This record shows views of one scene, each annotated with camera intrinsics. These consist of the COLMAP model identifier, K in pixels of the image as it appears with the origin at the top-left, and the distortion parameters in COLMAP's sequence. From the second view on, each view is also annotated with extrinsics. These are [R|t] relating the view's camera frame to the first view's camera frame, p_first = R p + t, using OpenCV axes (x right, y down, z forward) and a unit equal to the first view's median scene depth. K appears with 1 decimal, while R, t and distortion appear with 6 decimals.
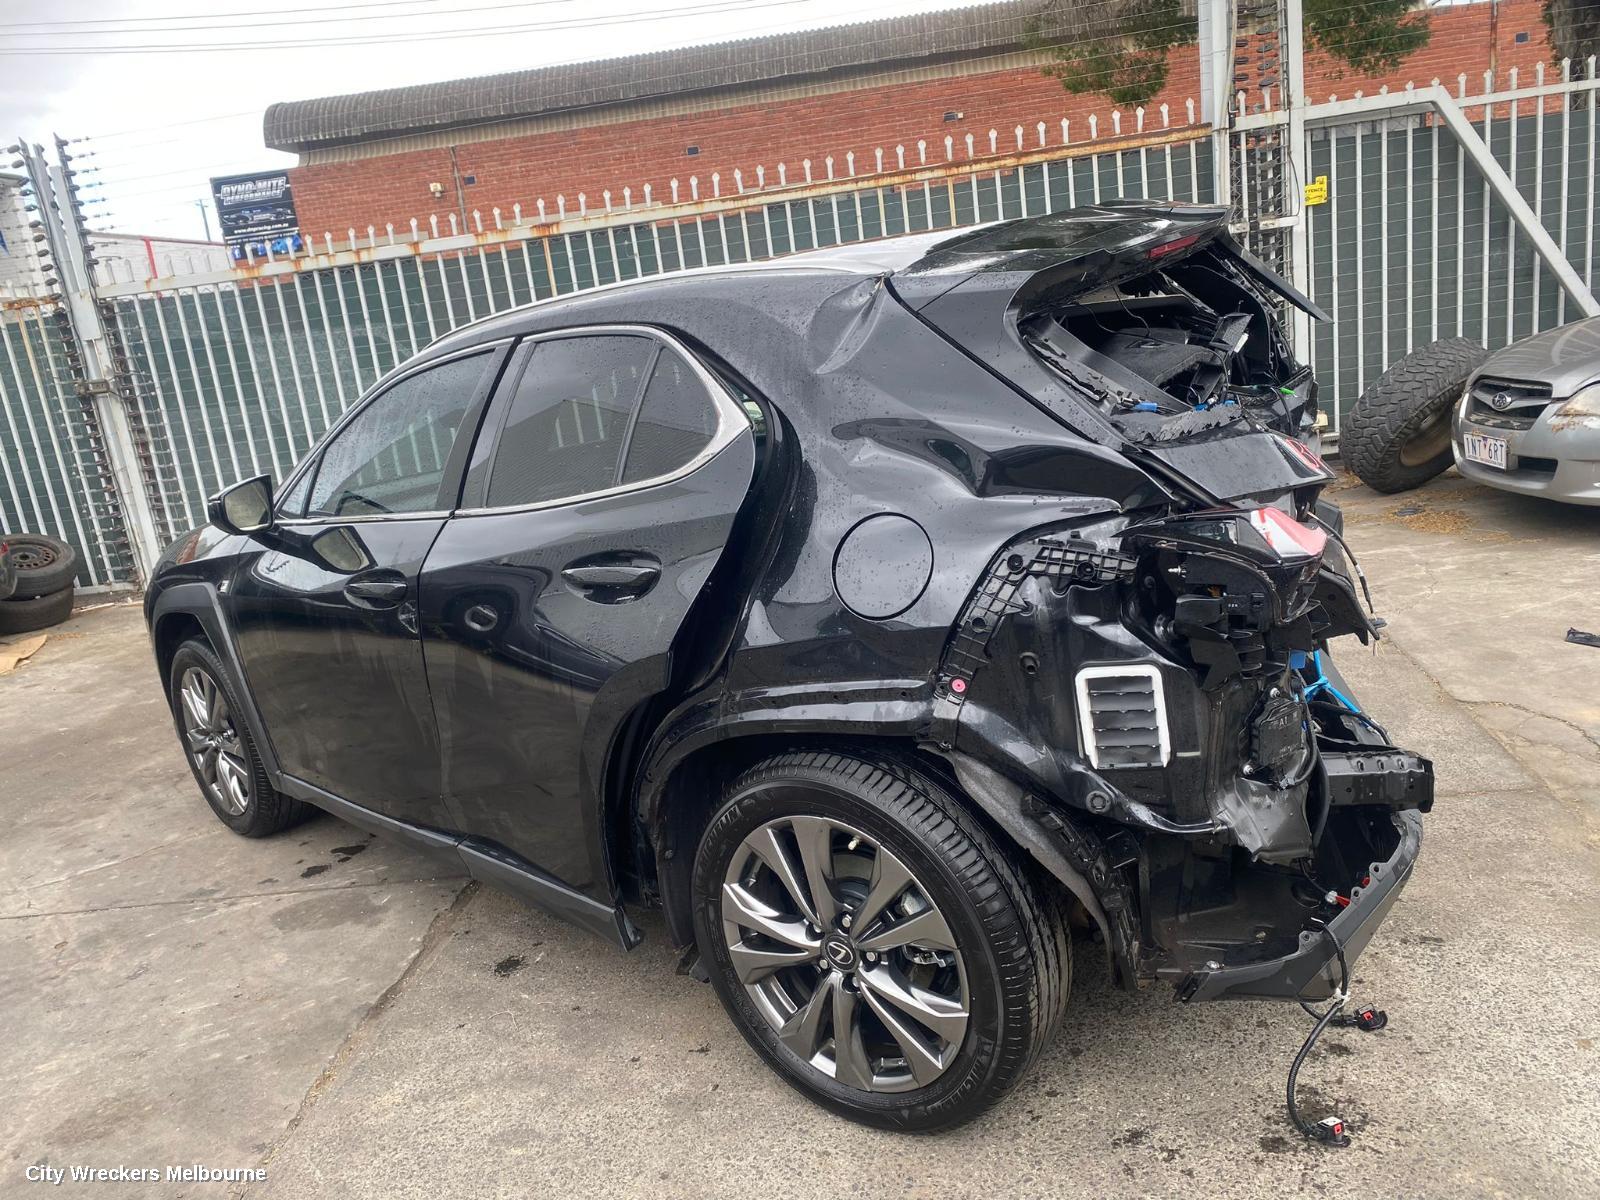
lens RADIAL K [[1248.8, 0, 800.0], [0, 1248.8, 600.0], [0, 0, 1]] dist [0.005334, -0.003516]
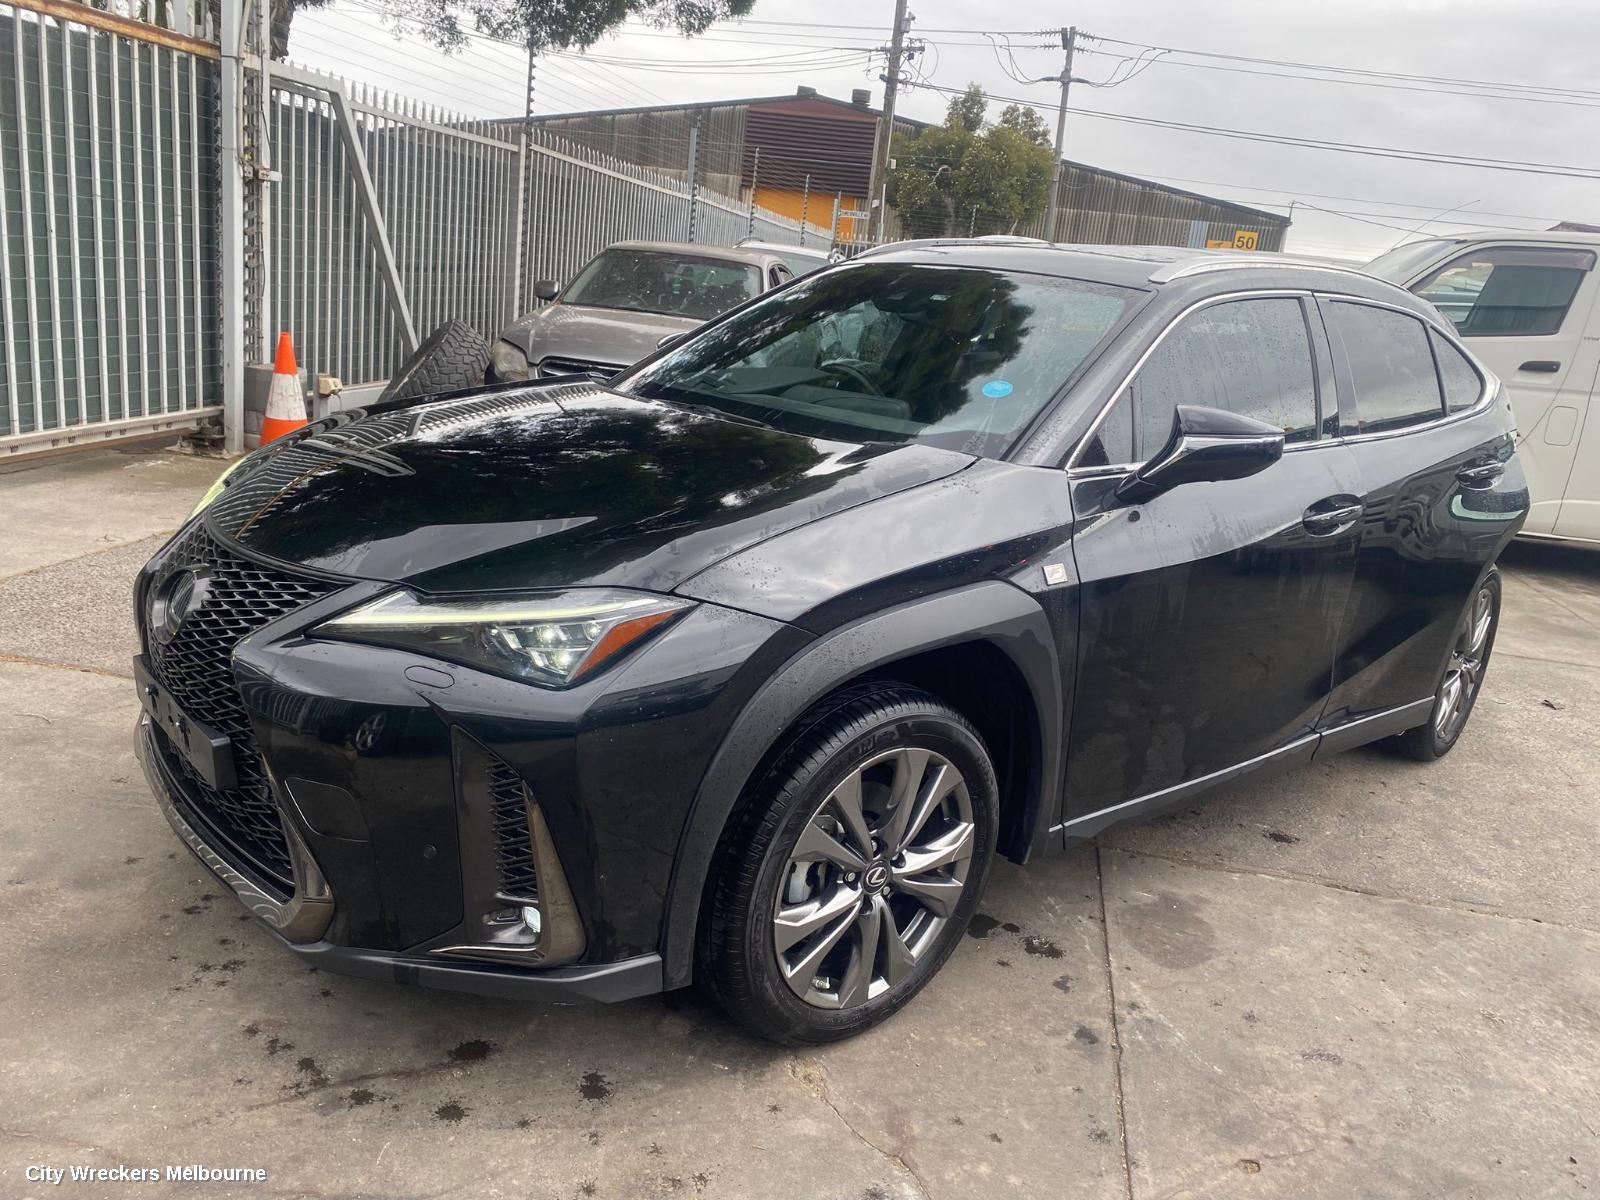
lens RADIAL K [[1248.8, 0, 800.0], [0, 1248.8, 600.0], [0, 0, 1]] dist [0.005334, -0.003516]
pose [[0.086176, -0.127318, 0.988111, -1.938226], [0.144641, 0.982892, 0.114031, -0.151760], [-0.985724, 0.133095, 0.103117, 1.842188]]
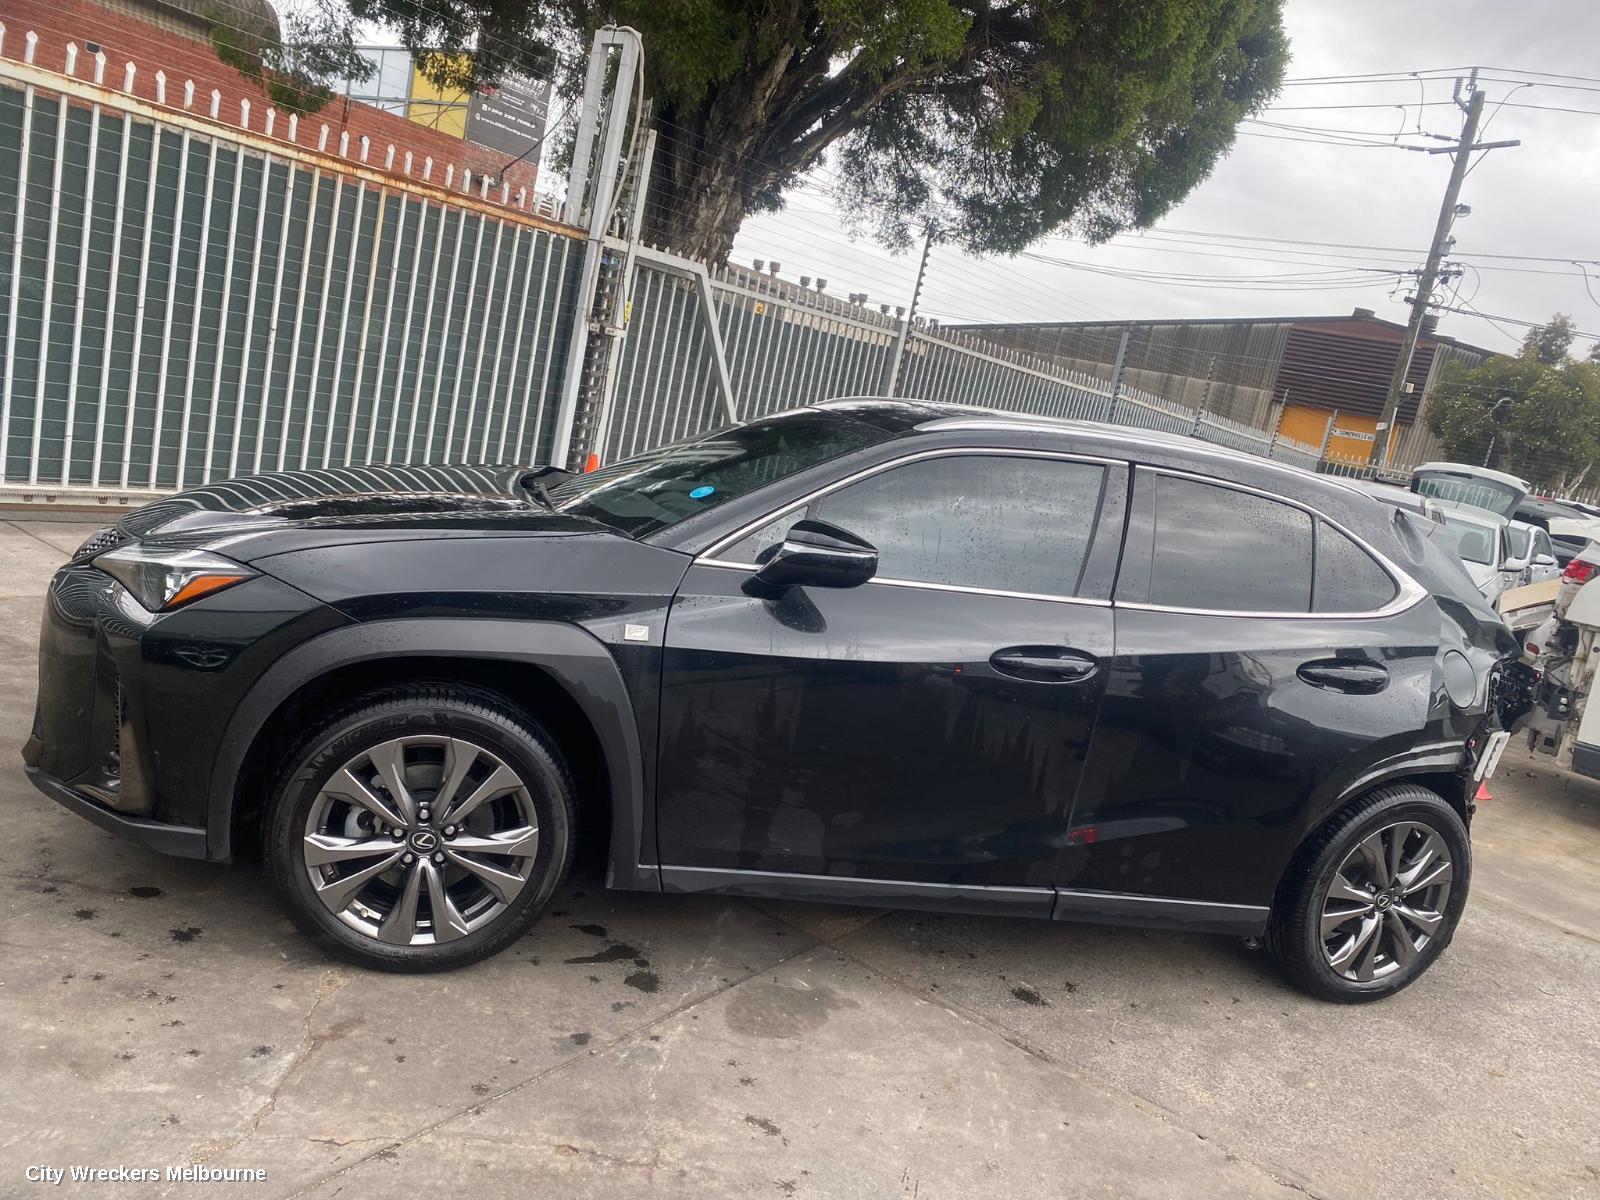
lens RADIAL K [[1257.2, 0, 800.0], [0, 1257.2, 600.0], [0, 0, 1]] dist [0.012051, -0.007558]
pose [[0.486066, 0.071070, 0.871027, -1.892327], [-0.032128, 0.997467, -0.063459, 0.032400], [-0.873331, 0.002861, 0.487118, 0.915903]]
